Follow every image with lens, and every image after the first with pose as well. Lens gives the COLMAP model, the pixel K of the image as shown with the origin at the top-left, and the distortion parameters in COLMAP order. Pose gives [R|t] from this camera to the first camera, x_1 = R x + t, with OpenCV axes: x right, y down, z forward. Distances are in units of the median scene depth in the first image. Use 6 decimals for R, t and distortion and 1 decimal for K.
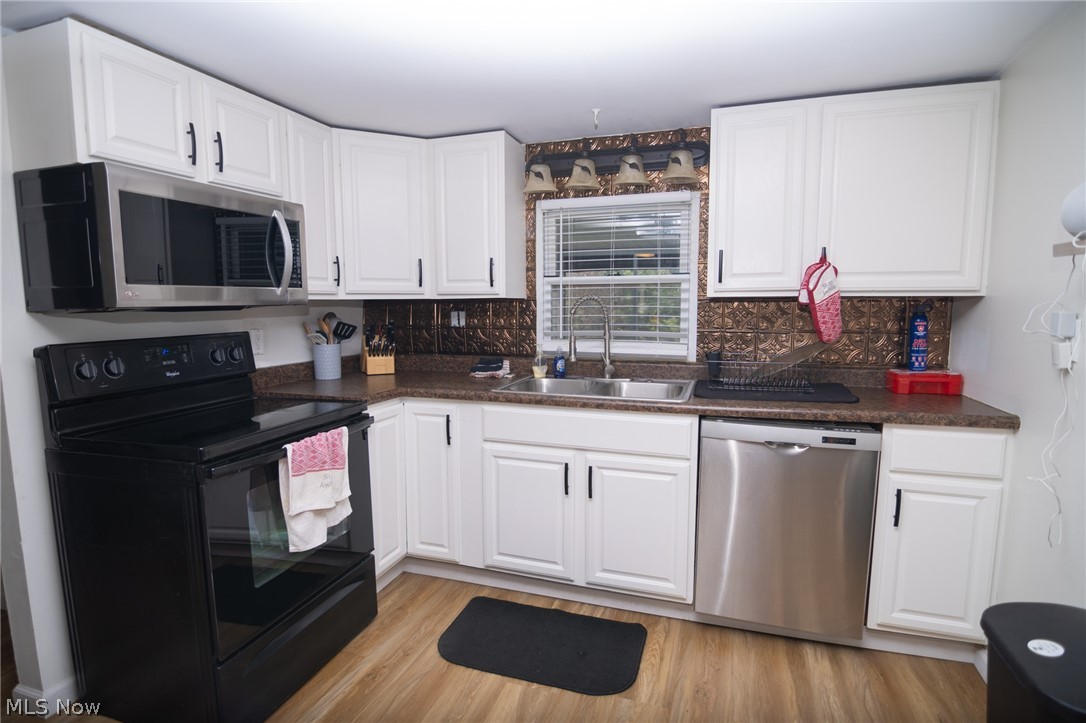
lens RADIAL K [[549.0, 0, 544.2], [0, 549.0, 361.1], [0, 0, 1]] dist [0.003059, 0.000034]
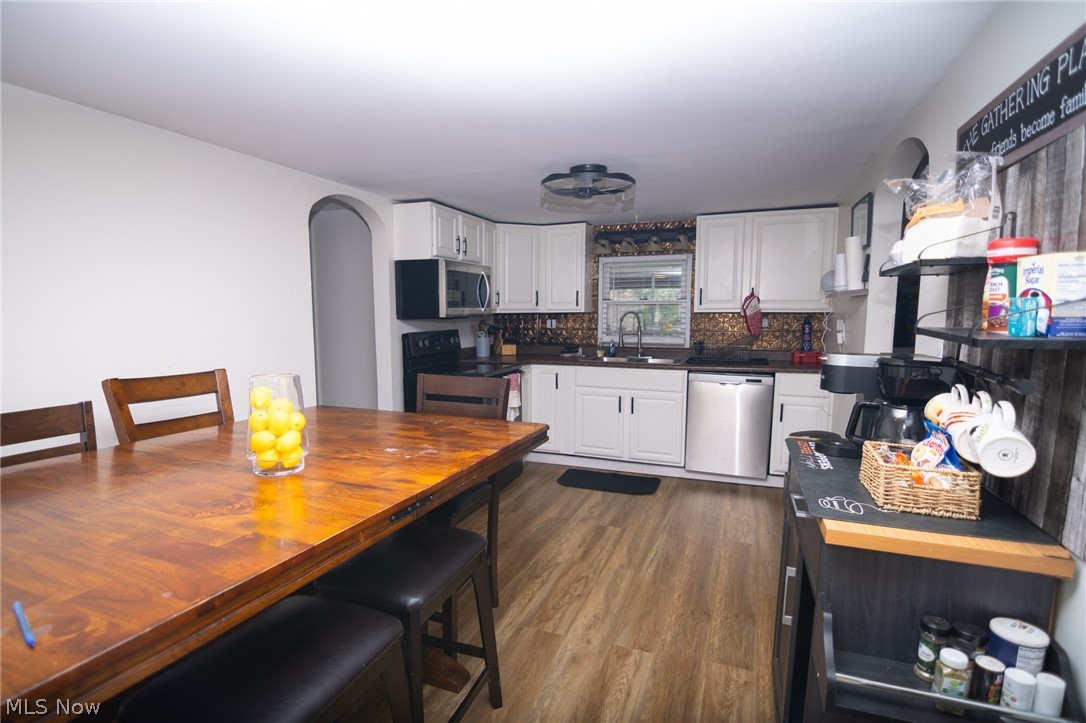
lens RADIAL K [[549.0, 0, 513.2], [0, 549.0, 372.1], [0, 0, 1]] dist [0.003059, 0.000034]
pose [[0.997130, 0.010047, -0.075043, -0.174483], [-0.009774, 0.999944, 0.004004, 0.084439], [0.075079, -0.003259, 0.997172, -0.894474]]
